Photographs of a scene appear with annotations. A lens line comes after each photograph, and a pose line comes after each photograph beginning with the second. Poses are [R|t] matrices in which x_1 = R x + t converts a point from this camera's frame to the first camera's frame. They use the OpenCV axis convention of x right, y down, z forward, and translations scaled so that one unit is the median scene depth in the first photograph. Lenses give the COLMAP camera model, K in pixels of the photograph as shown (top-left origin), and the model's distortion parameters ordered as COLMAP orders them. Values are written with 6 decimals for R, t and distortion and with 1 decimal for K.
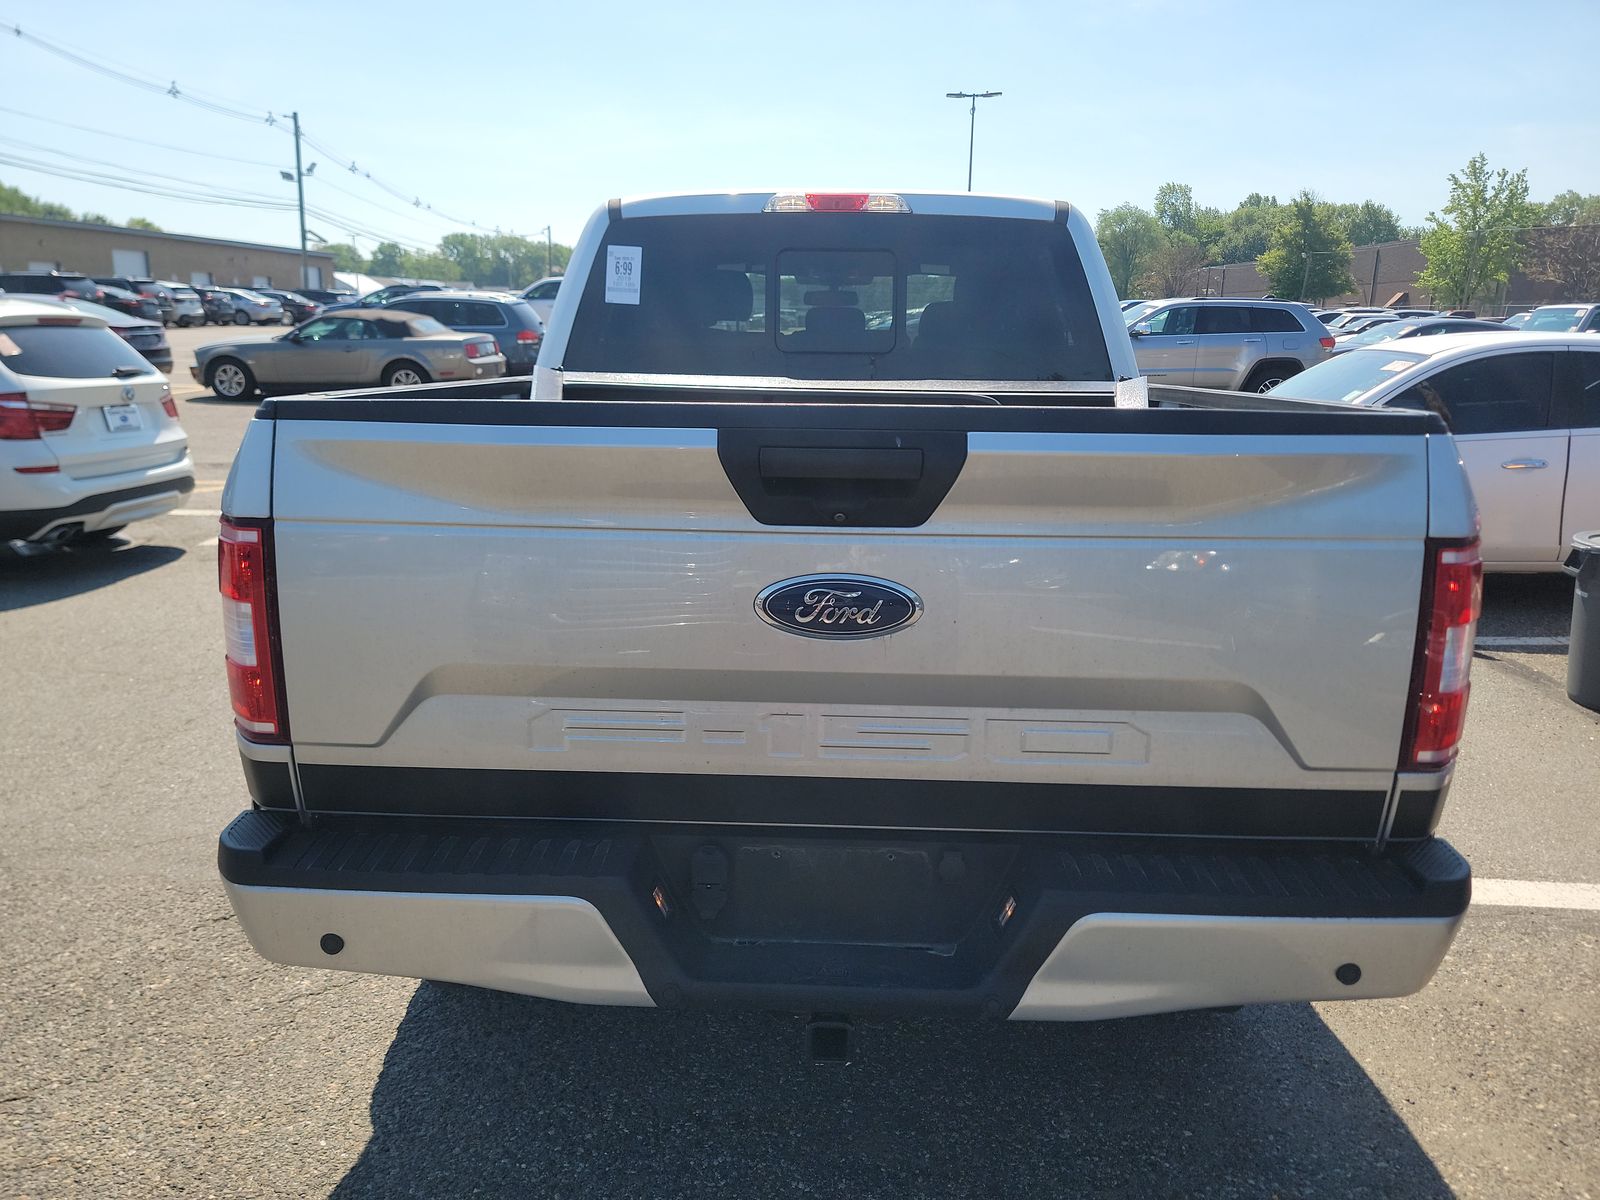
lens RADIAL K [[1070.4, 0, 800.0], [0, 1070.4, 600.0], [0, 0, 1]] dist [0.036765, -0.001126]
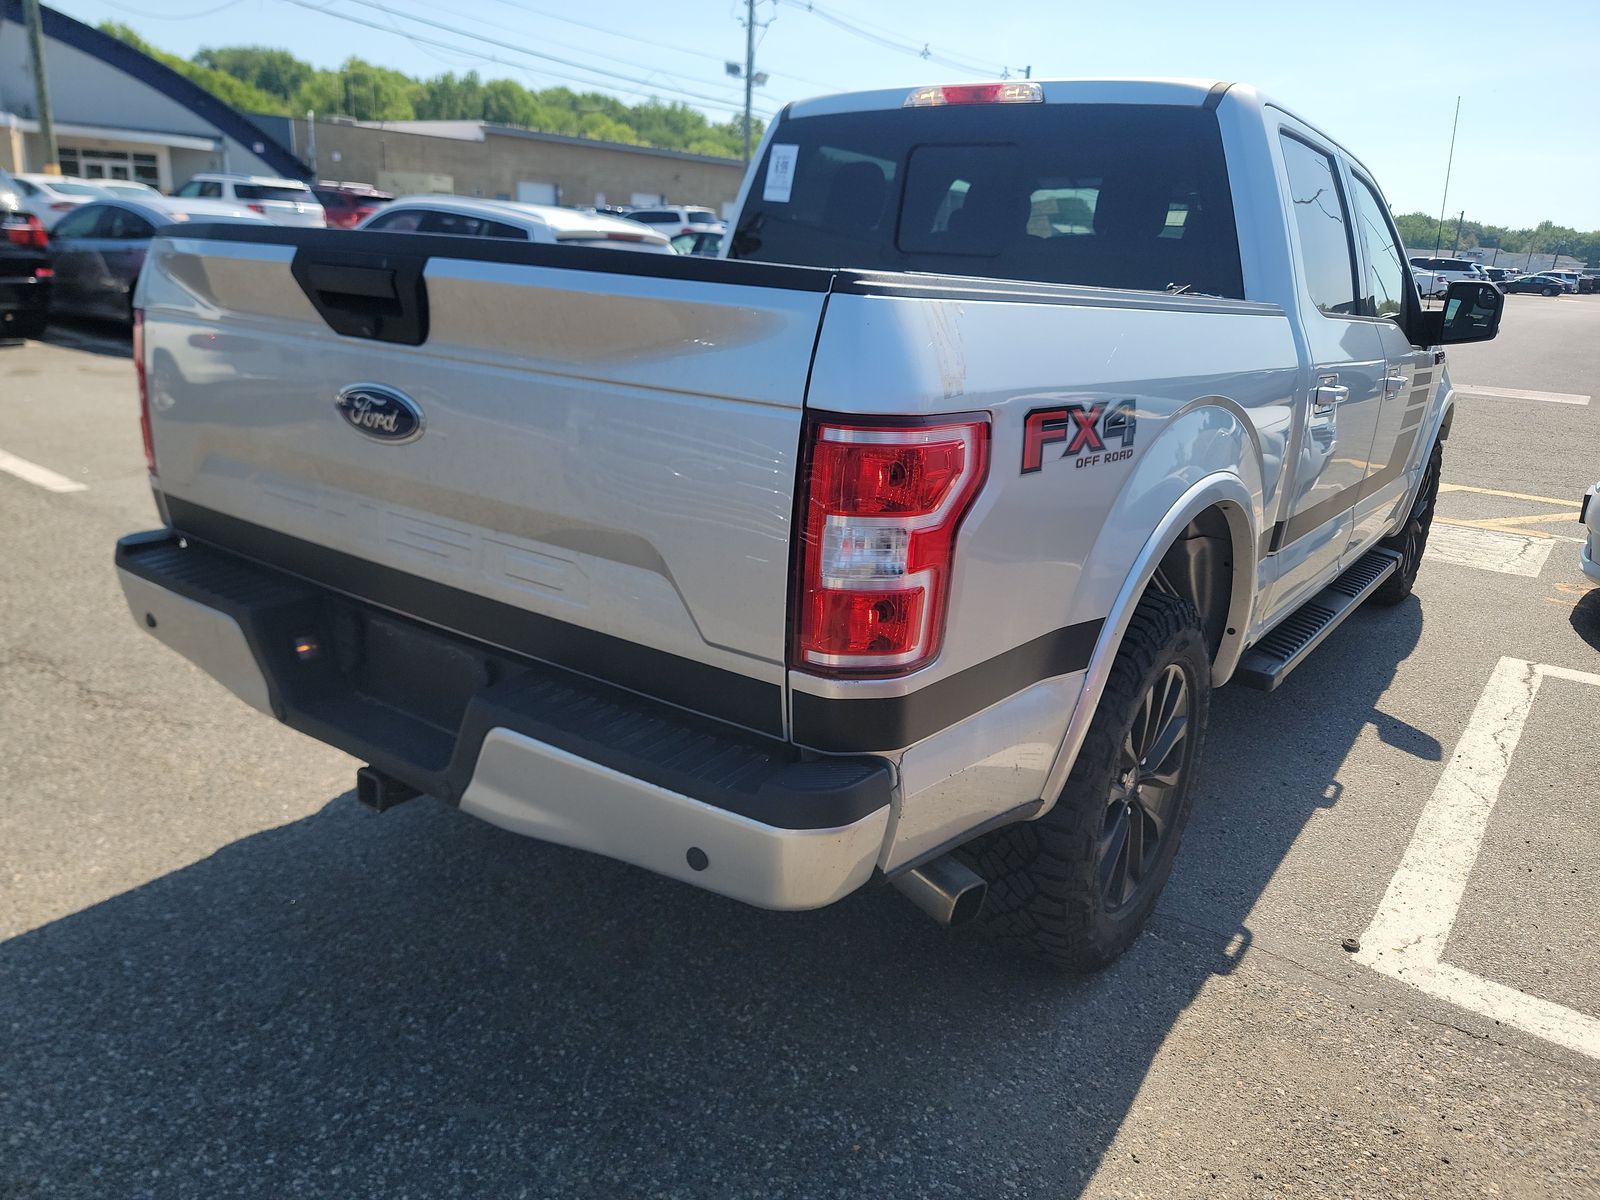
lens RADIAL K [[1124.9, 0, 800.0], [0, 1124.9, 600.0], [0, 0, 1]] dist [-0.003327, -0.007579]
pose [[0.832087, 0.192375, -0.520215, 0.506446], [-0.177200, 0.980972, 0.079332, 0.013095], [0.525578, 0.026171, 0.850343, 0.098456]]
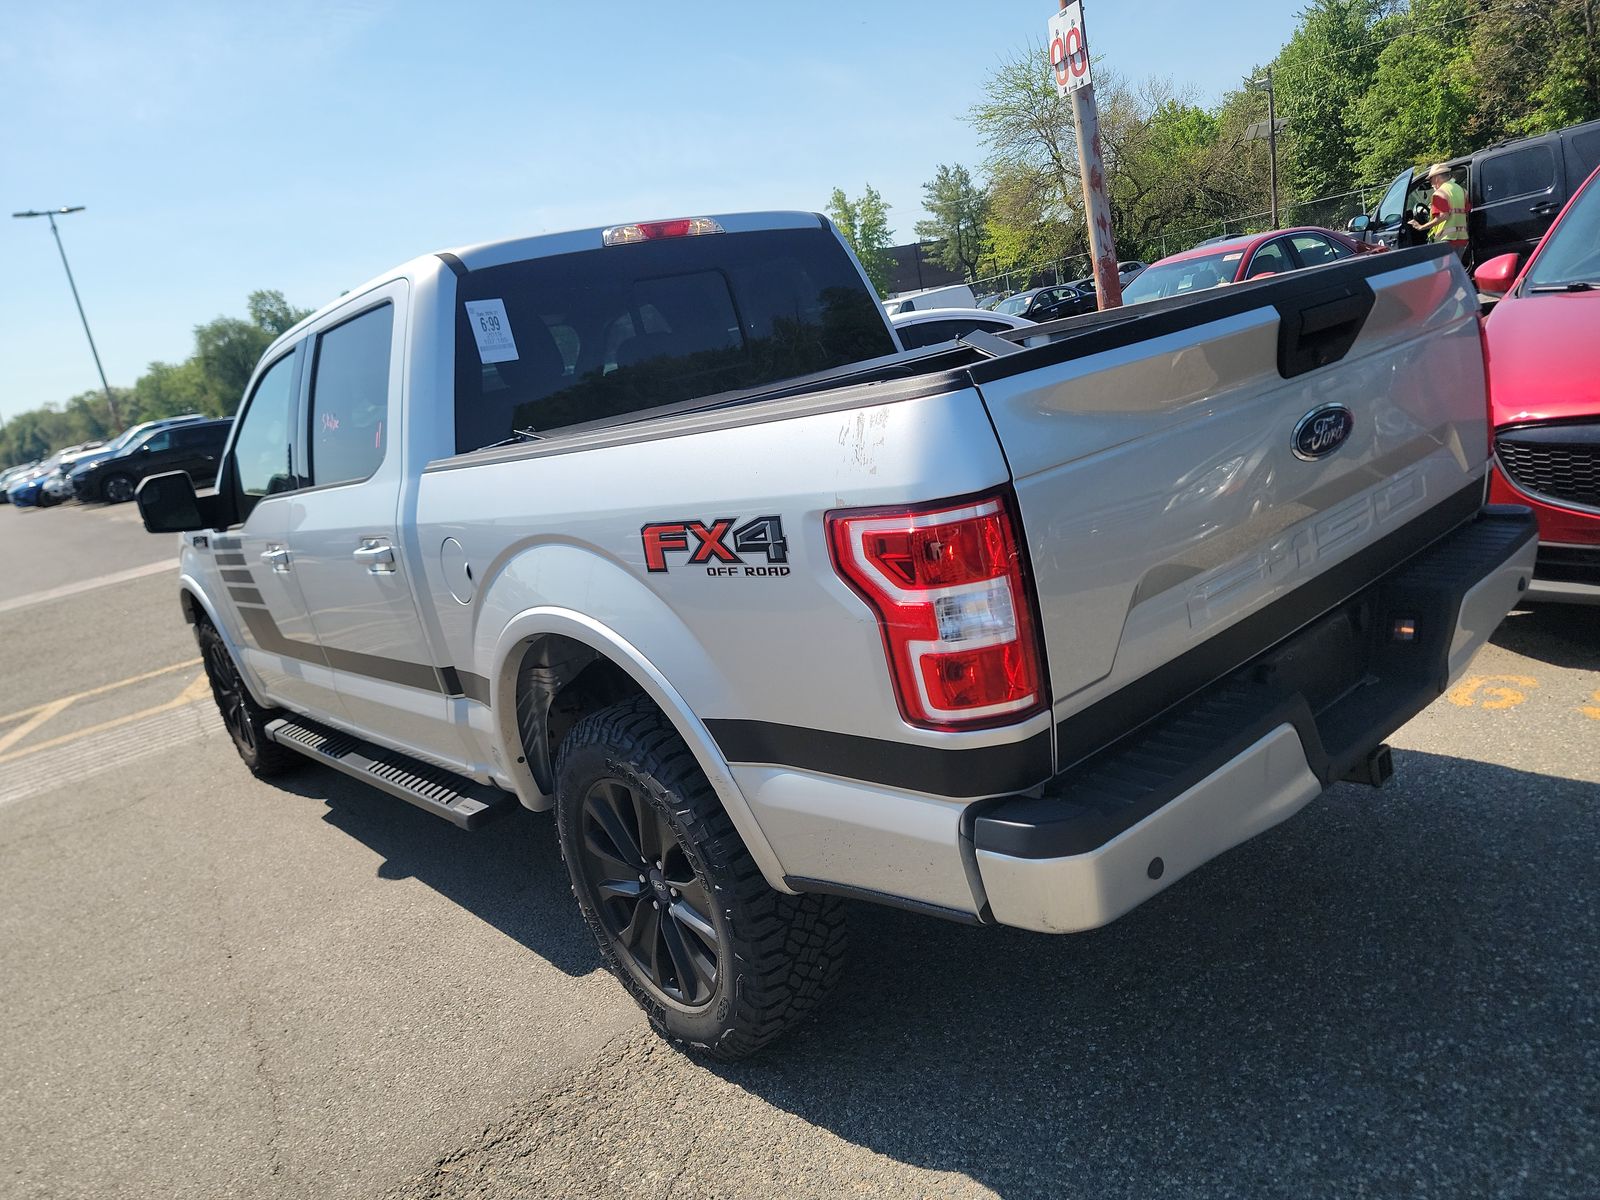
lens RADIAL K [[1124.9, 0, 800.0], [0, 1124.9, 600.0], [0, 0, 1]] dist [-0.003327, -0.007579]
pose [[0.716675, -0.300672, 0.629265, -0.648396], [0.357226, 0.933201, 0.039050, -0.039734], [-0.598972, 0.196803, 0.776209, 0.170135]]
